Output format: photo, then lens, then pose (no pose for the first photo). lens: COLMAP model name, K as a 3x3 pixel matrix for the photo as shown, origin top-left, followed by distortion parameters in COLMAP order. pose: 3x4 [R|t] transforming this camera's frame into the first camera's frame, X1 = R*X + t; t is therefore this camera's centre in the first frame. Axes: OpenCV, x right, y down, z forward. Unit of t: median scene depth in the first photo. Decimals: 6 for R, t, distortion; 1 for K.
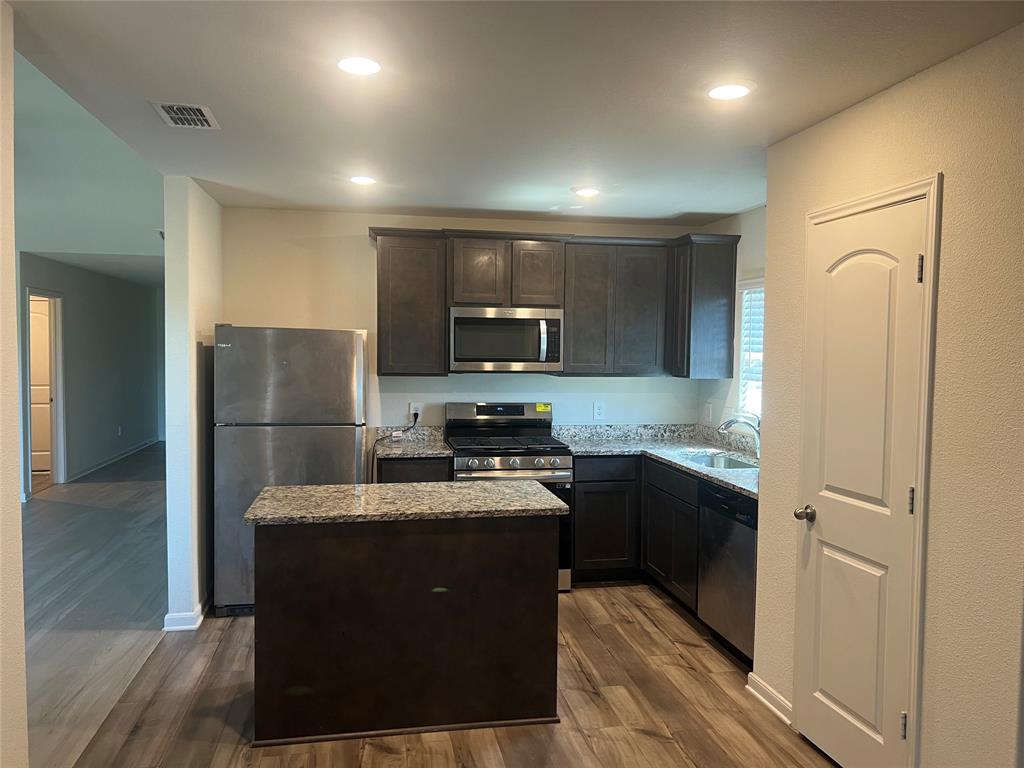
lens RADIAL K [[768.6, 0, 512.5], [0, 768.6, 384.0], [0, 0, 1]] dist [0.053899, -0.065646]
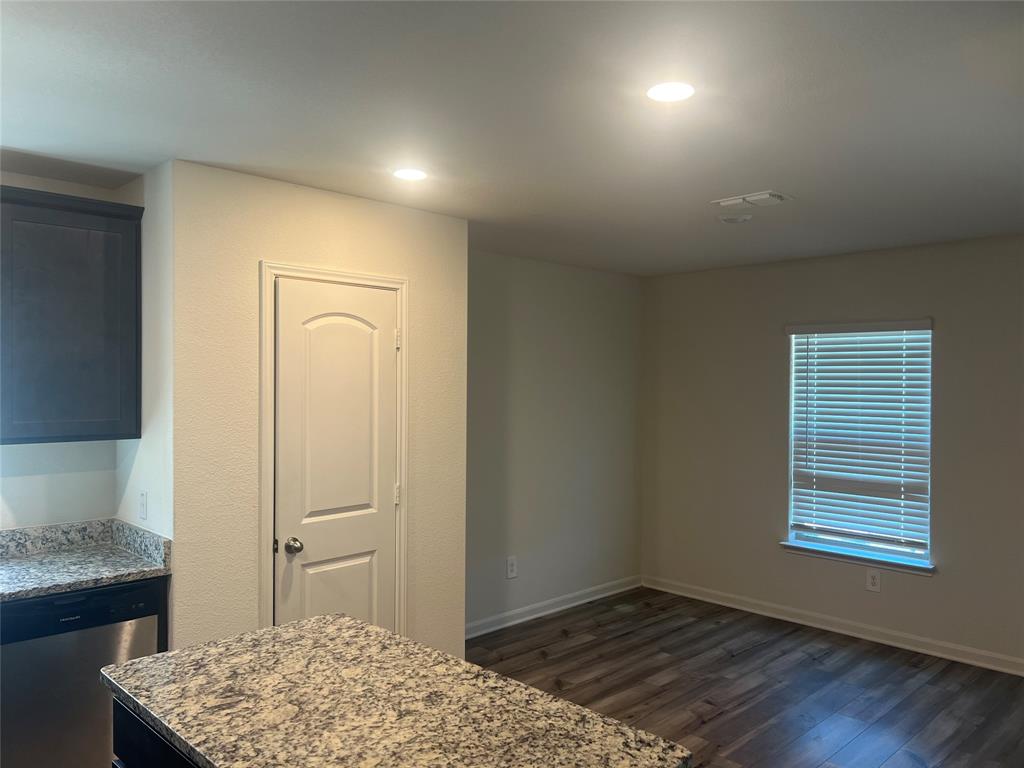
lens RADIAL K [[768.6, 0, 521.9], [0, 768.6, 380.8], [0, 0, 1]] dist [0.053899, -0.065646]
pose [[-0.566471, -0.010000, 0.824021, -0.687054], [0.027851, 0.999123, 0.031271, -0.086950], [-0.823611, 0.040664, -0.565695, 1.354973]]
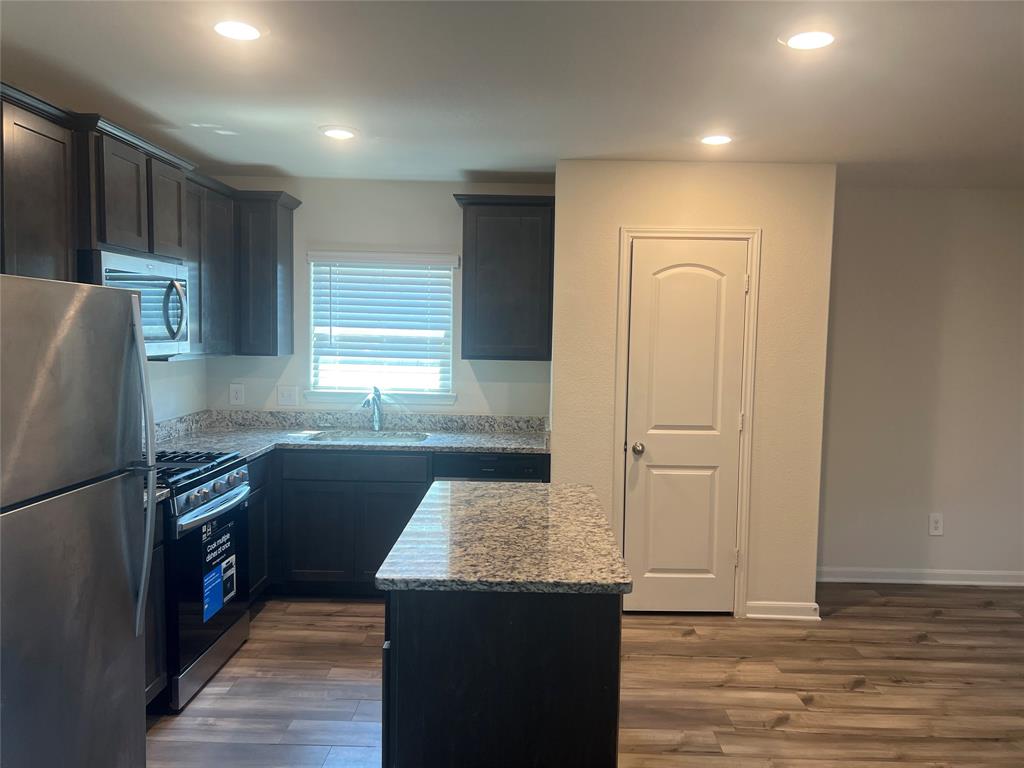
lens RADIAL K [[768.6, 0, 517.5], [0, 768.6, 384.1], [0, 0, 1]] dist [0.053899, -0.065646]
pose [[0.198018, -0.075338, 0.977299, -1.004378], [0.028398, 0.997064, 0.071108, -0.052129], [-0.979787, 0.013673, 0.199576, 0.950365]]
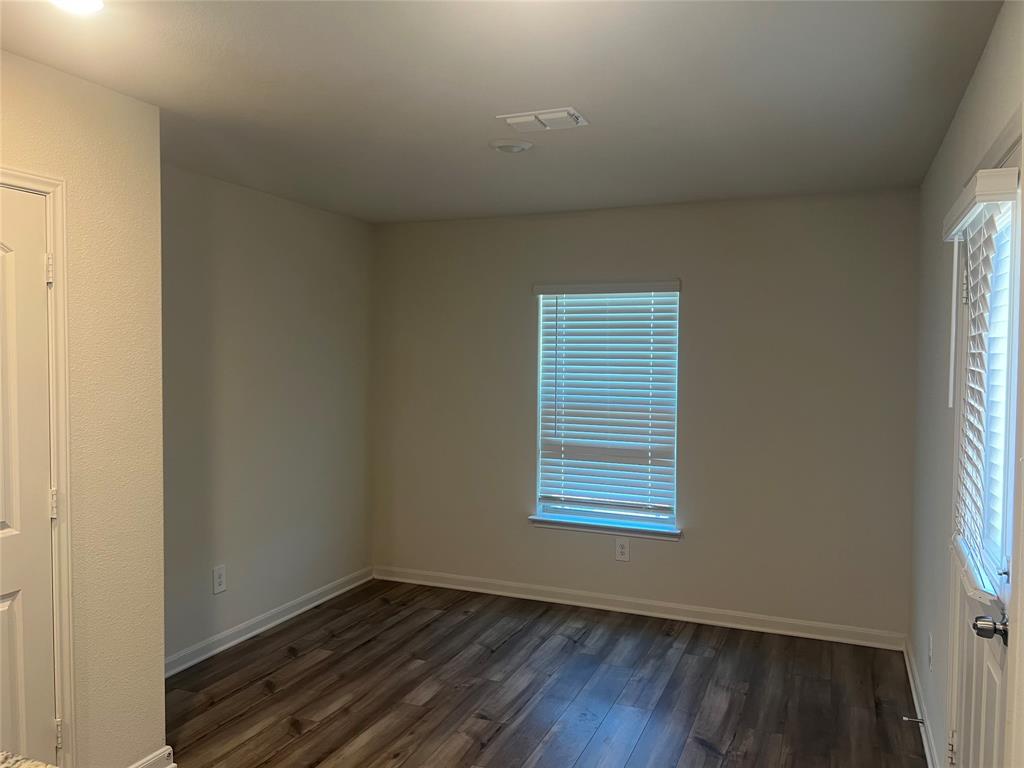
lens RADIAL K [[768.6, 0, 519.9], [0, 768.6, 383.7], [0, 0, 1]] dist [0.053899, -0.065646]
pose [[-0.842661, -0.033937, 0.537374, -0.422435], [0.010719, 0.996757, 0.079757, -0.060889], [-0.538338, 0.072968, -0.839564, 1.249039]]
